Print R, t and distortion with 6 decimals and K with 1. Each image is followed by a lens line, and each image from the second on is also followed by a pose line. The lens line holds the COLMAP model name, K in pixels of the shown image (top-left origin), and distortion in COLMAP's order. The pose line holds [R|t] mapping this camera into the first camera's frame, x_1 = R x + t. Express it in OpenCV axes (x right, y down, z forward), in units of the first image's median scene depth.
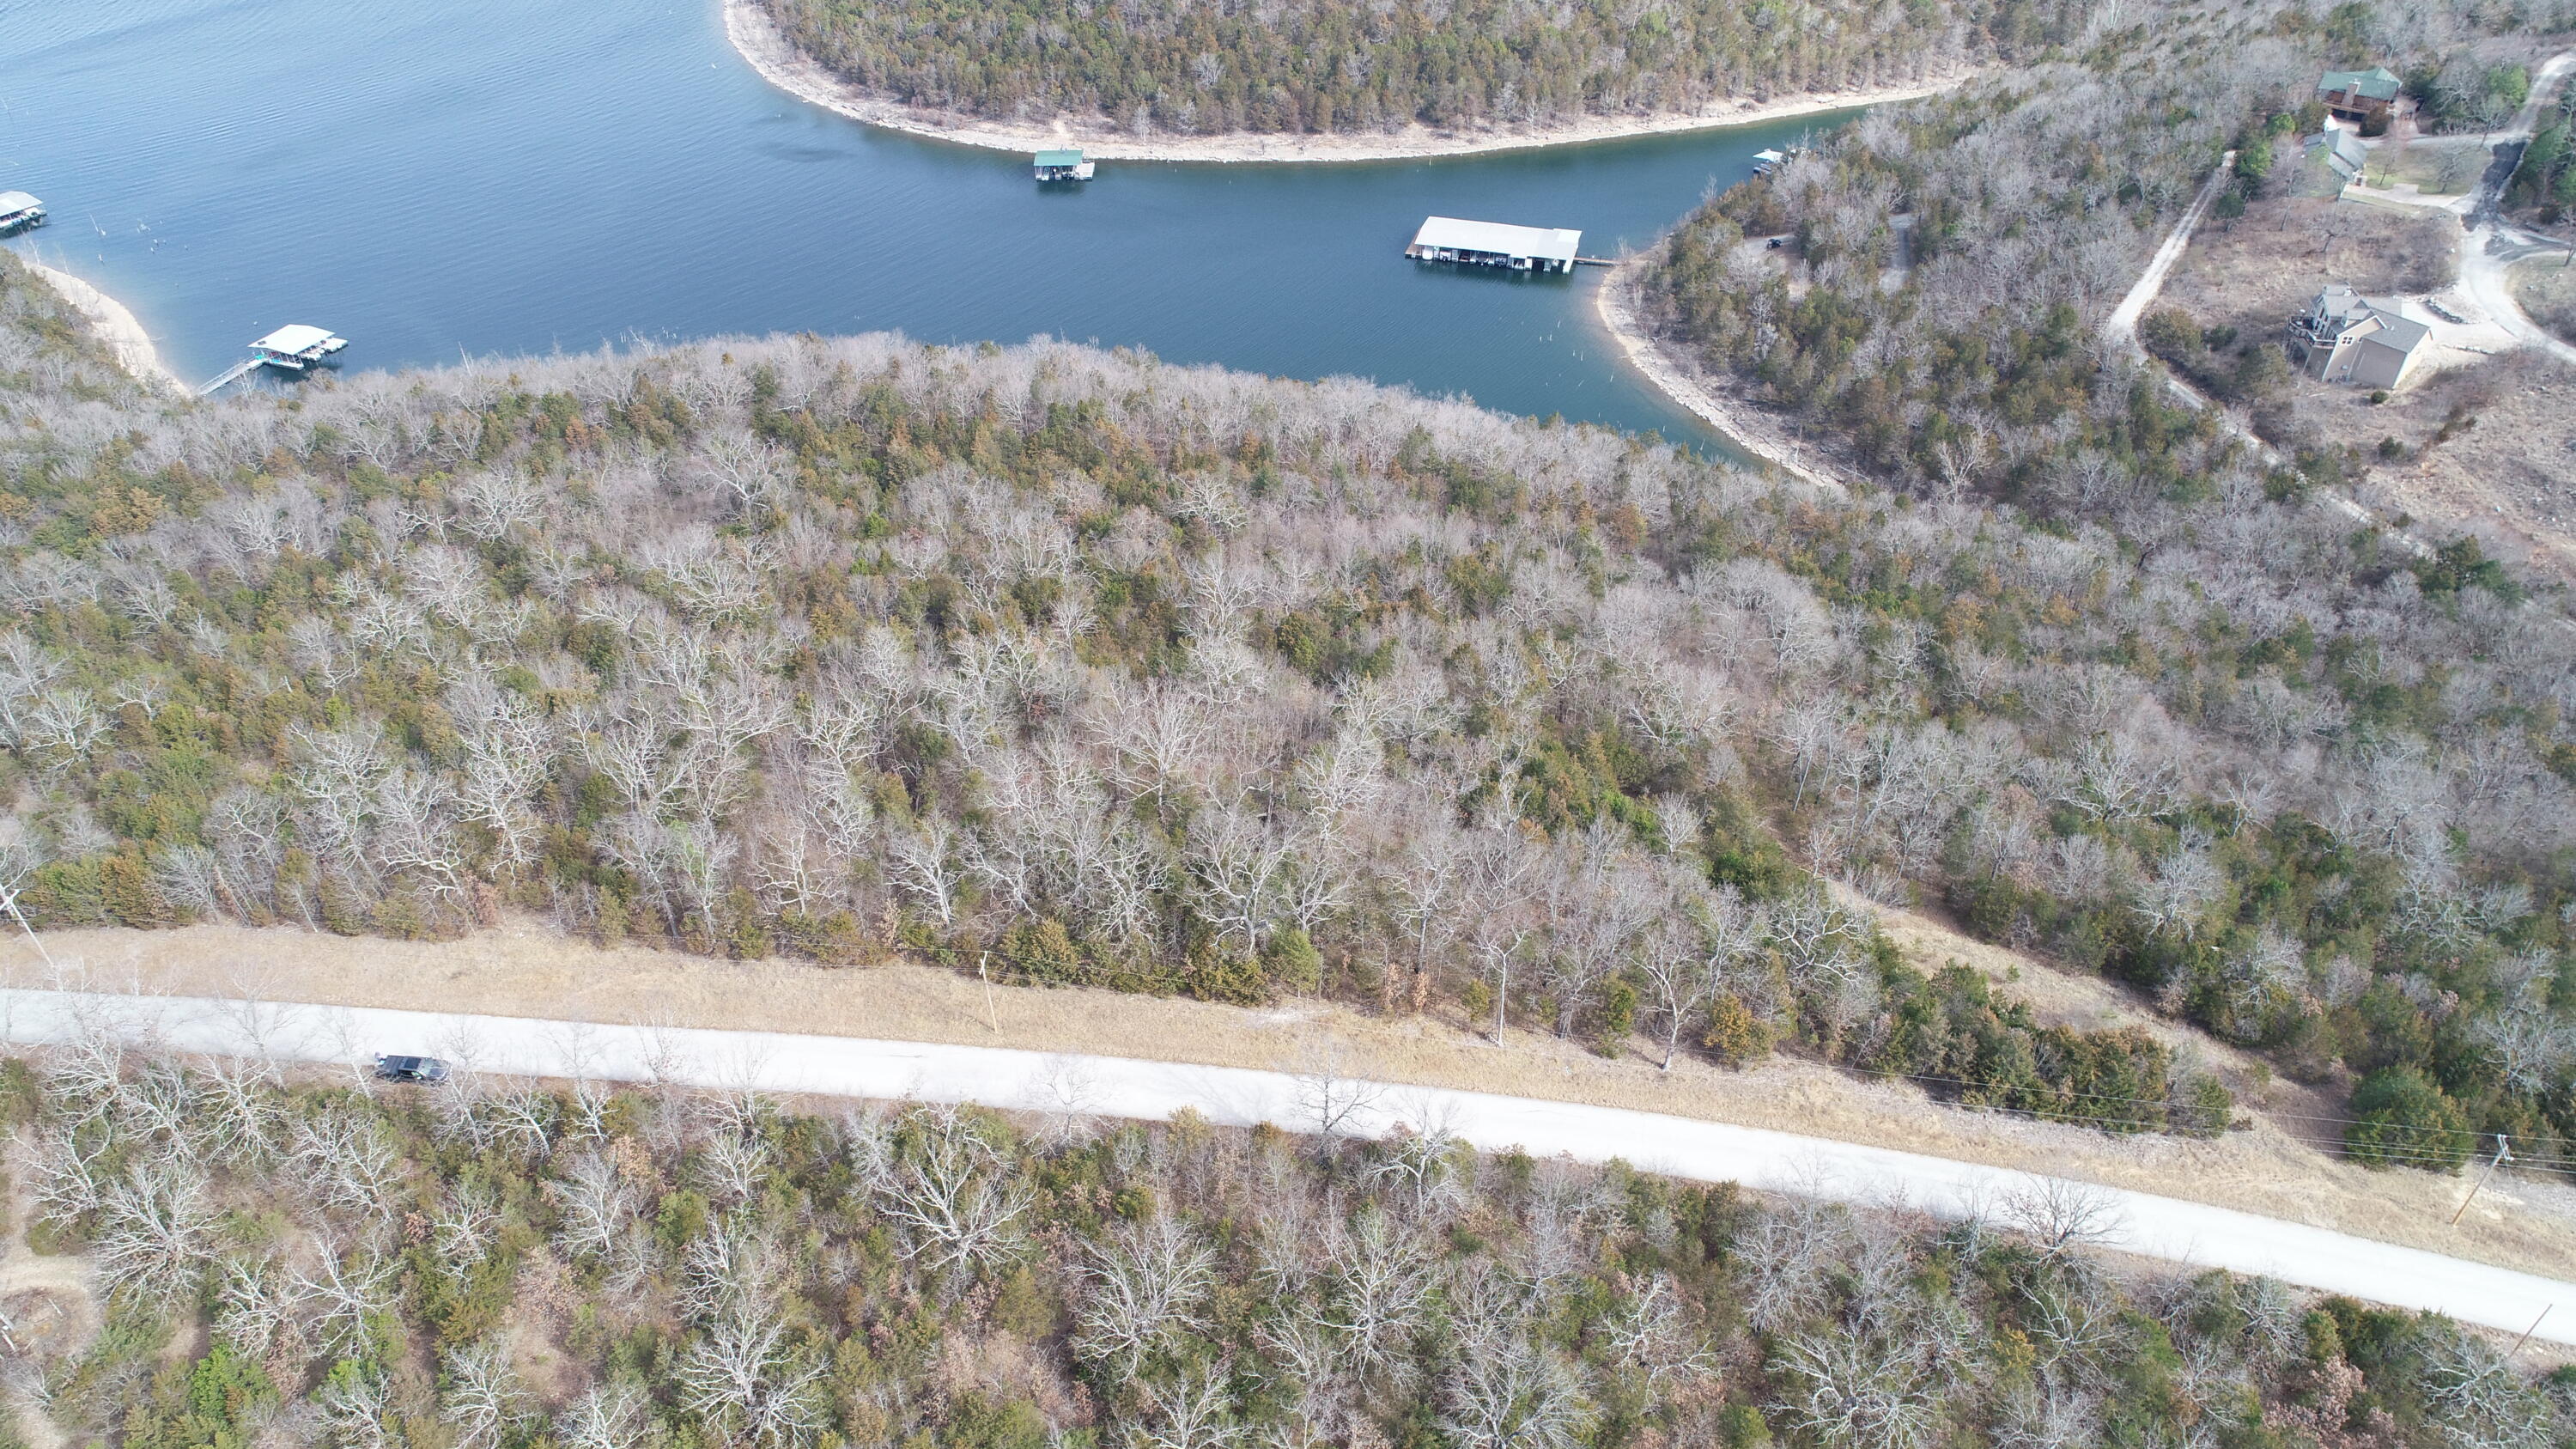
lens RADIAL K [[1717.6, 0, 1278.9], [0, 1717.6, 717.2], [0, 0, 1]] dist [-0.003415, -0.001201]
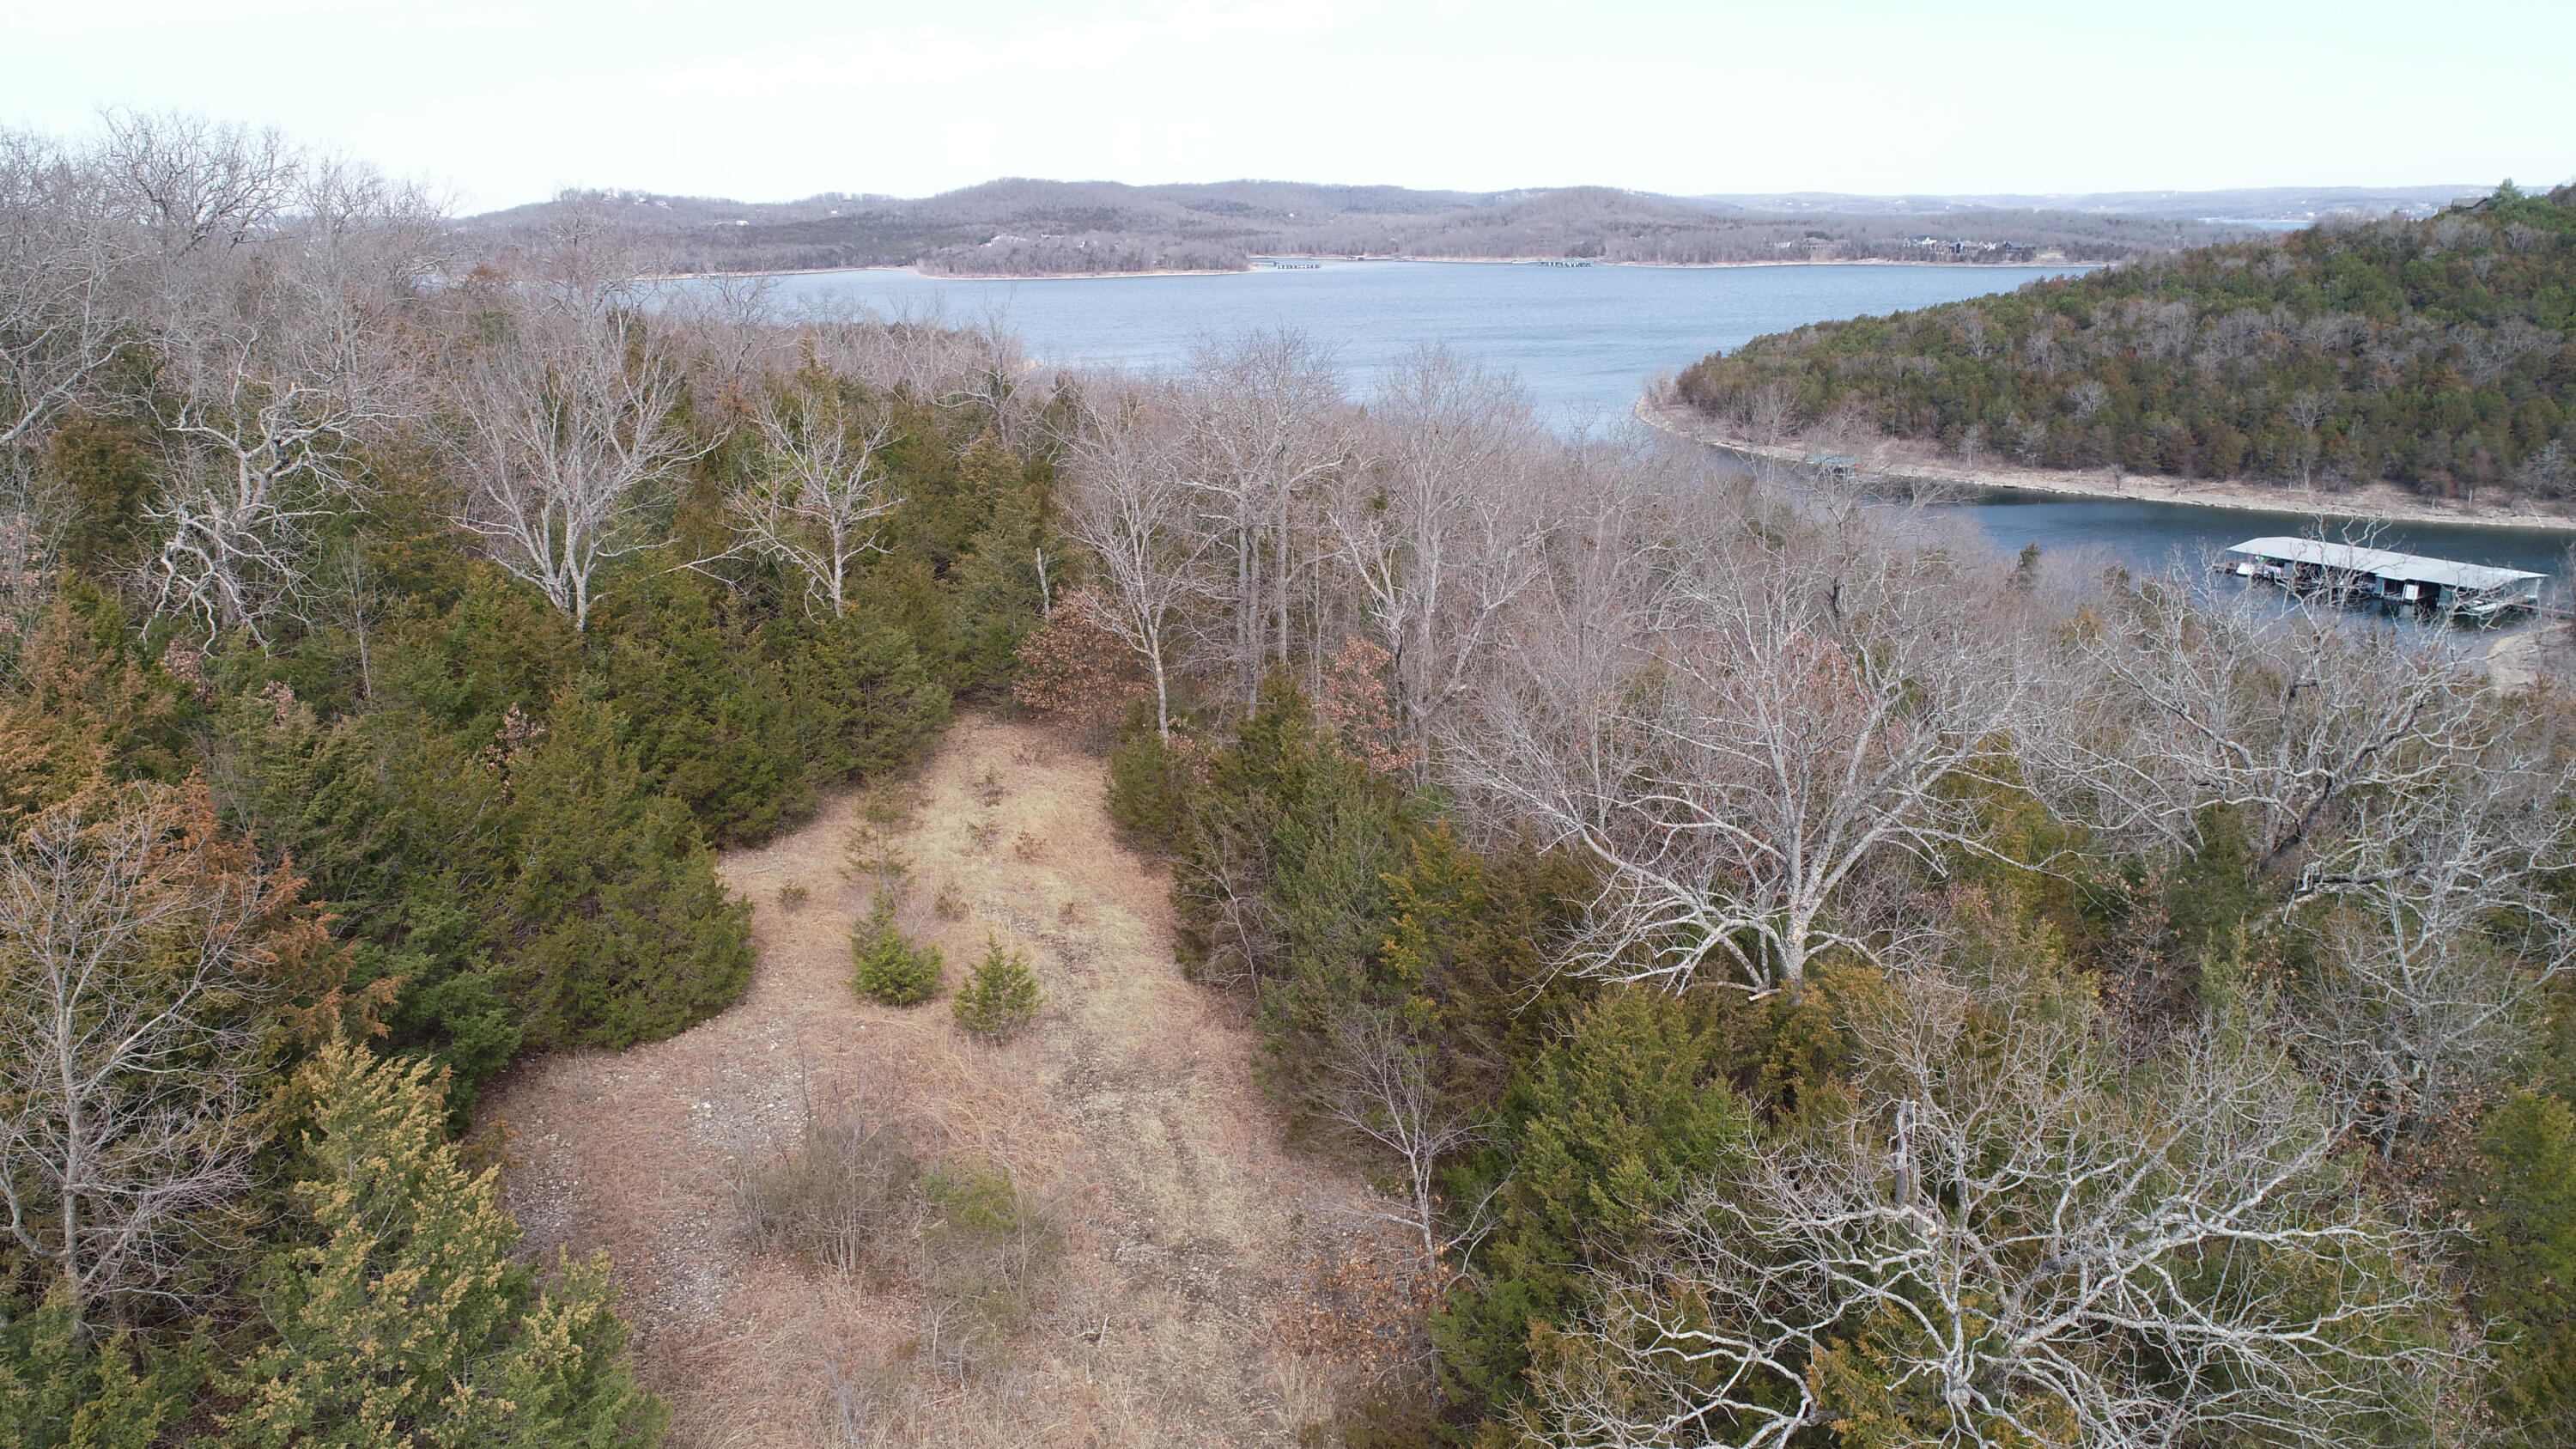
lens RADIAL K [[1717.6, 0, 1281.4], [0, 1717.6, 723.1], [0, 0, 1]] dist [-0.003415, -0.001201]
pose [[0.744528, 0.182376, -0.642197, 0.208678], [-0.400395, 0.891729, -0.210957, 0.057678], [0.534192, 0.414196, 0.736940, 0.301433]]
